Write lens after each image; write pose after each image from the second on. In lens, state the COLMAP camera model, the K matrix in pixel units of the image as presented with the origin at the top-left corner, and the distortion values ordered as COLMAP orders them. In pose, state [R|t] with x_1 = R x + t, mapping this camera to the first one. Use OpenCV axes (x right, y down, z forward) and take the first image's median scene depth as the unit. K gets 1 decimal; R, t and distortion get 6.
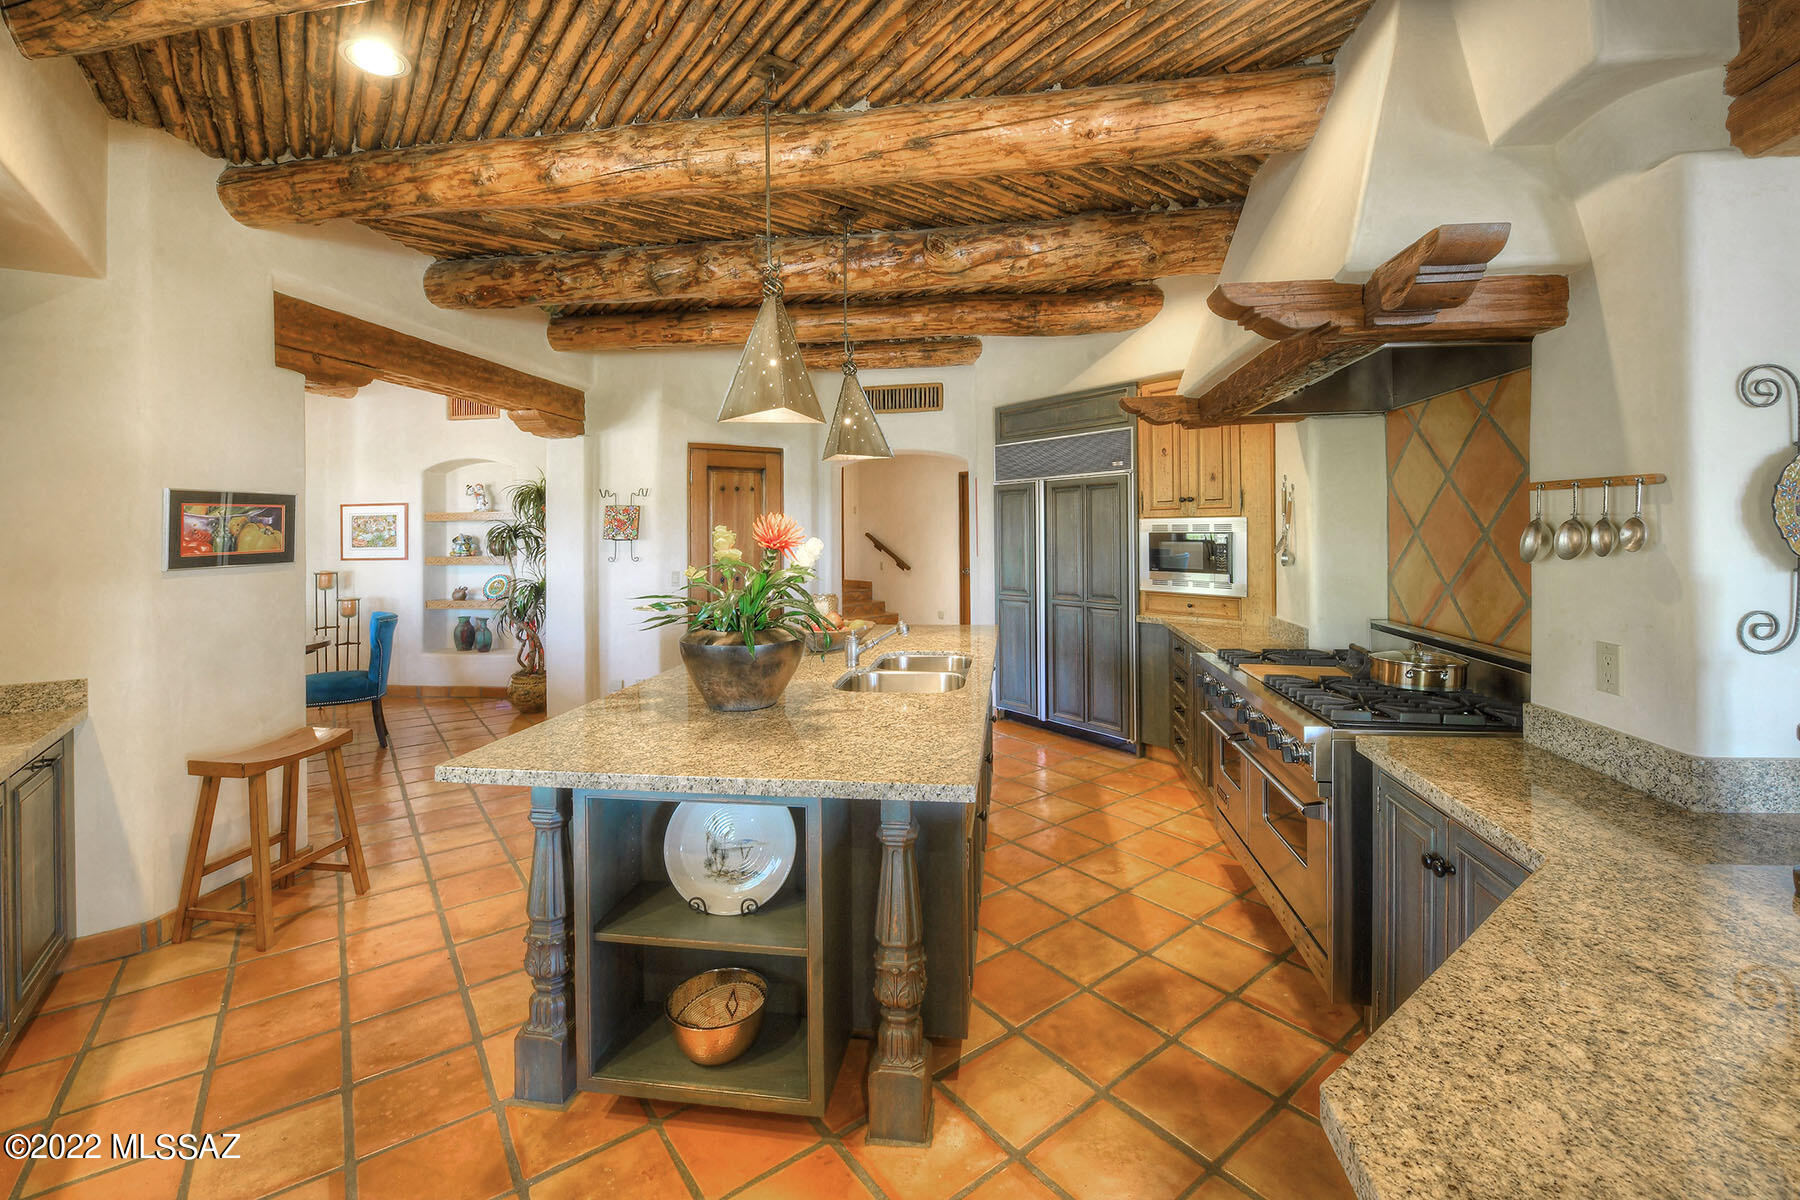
lens RADIAL K [[771.5, 0, 934.5], [0, 771.5, 534.2], [0, 0, 1]] dist [-0.001068, -0.001017]
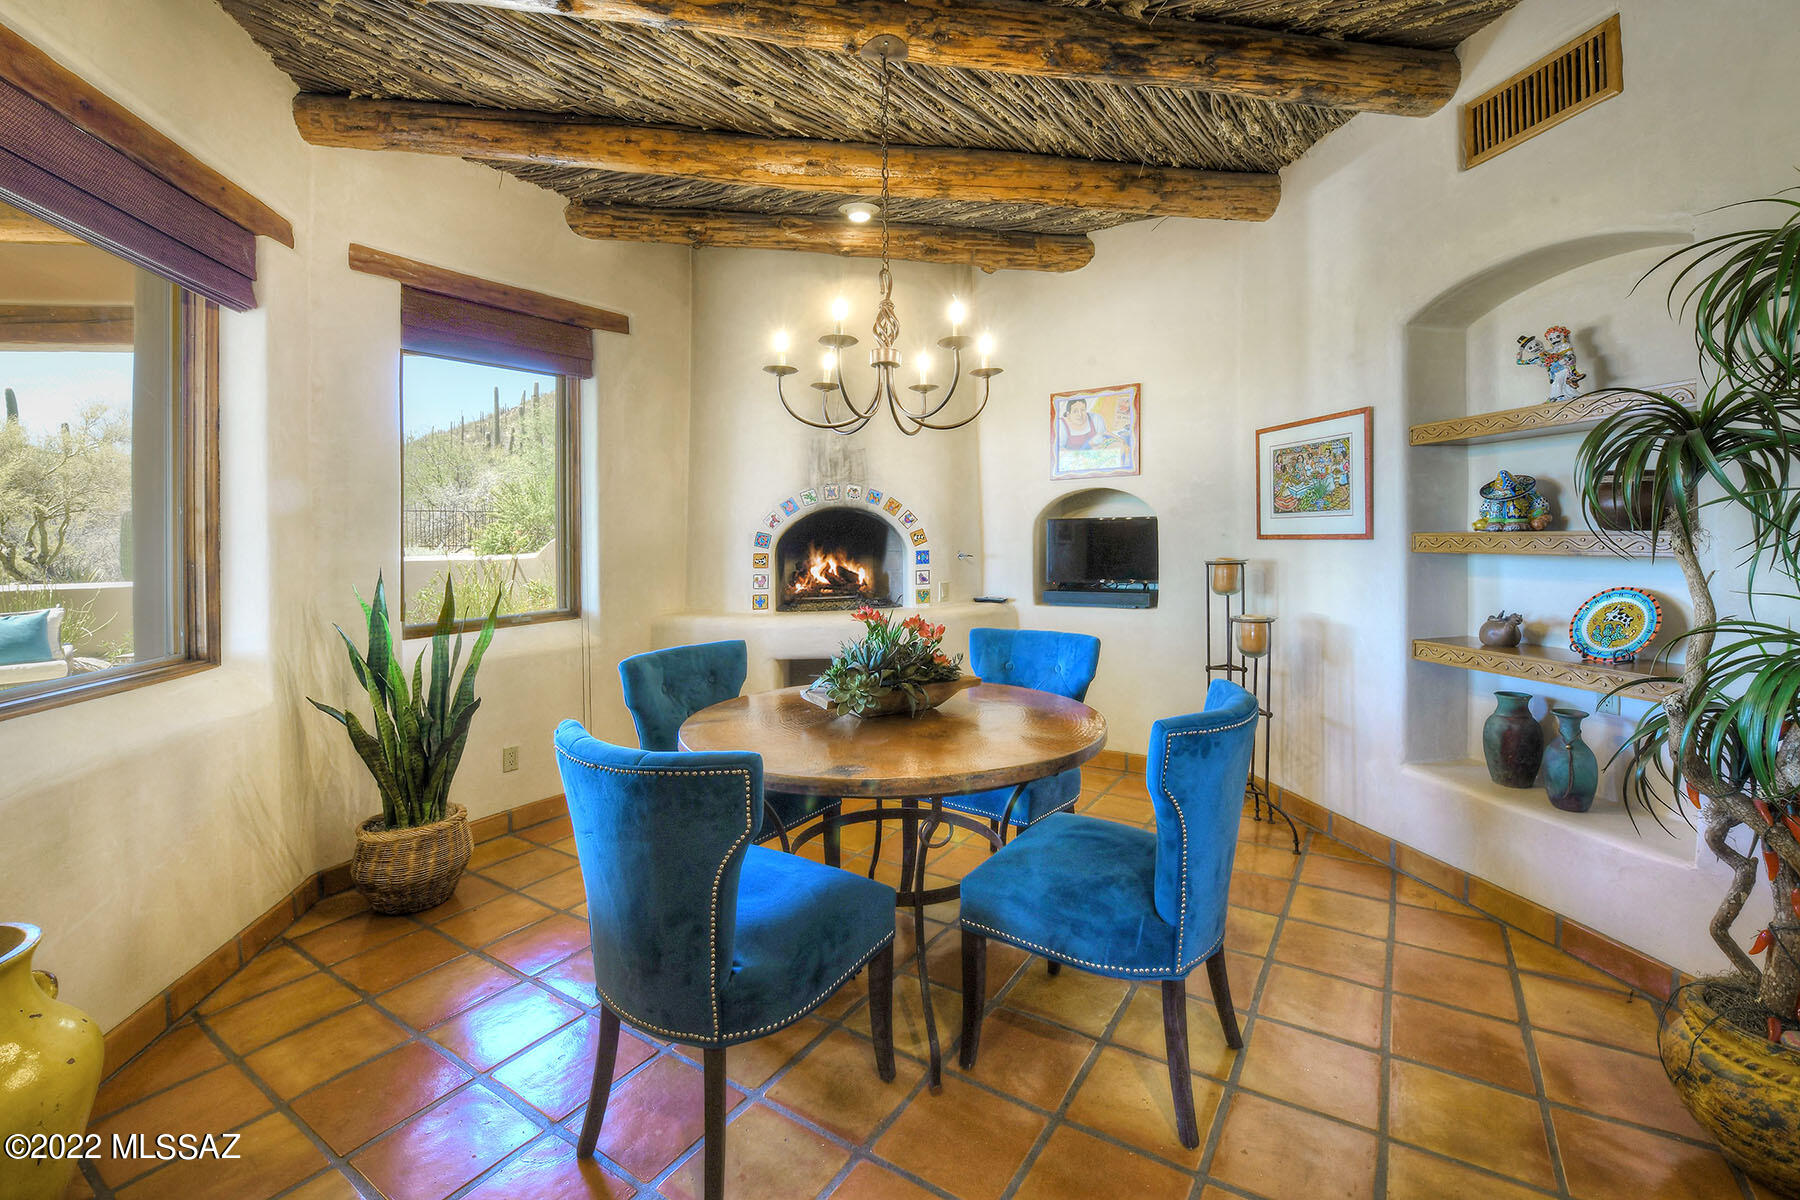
lens RADIAL K [[788.3, 0, 899.1], [0, 788.3, 531.4], [0, 0, 1]] dist [-0.001488, 0.000014]
pose [[0.311793, 0.000406, -0.950150, -0.343921], [0.002893, 0.999995, 0.001377, 0.027288], [0.950146, -0.003178, 0.311790, 0.605027]]
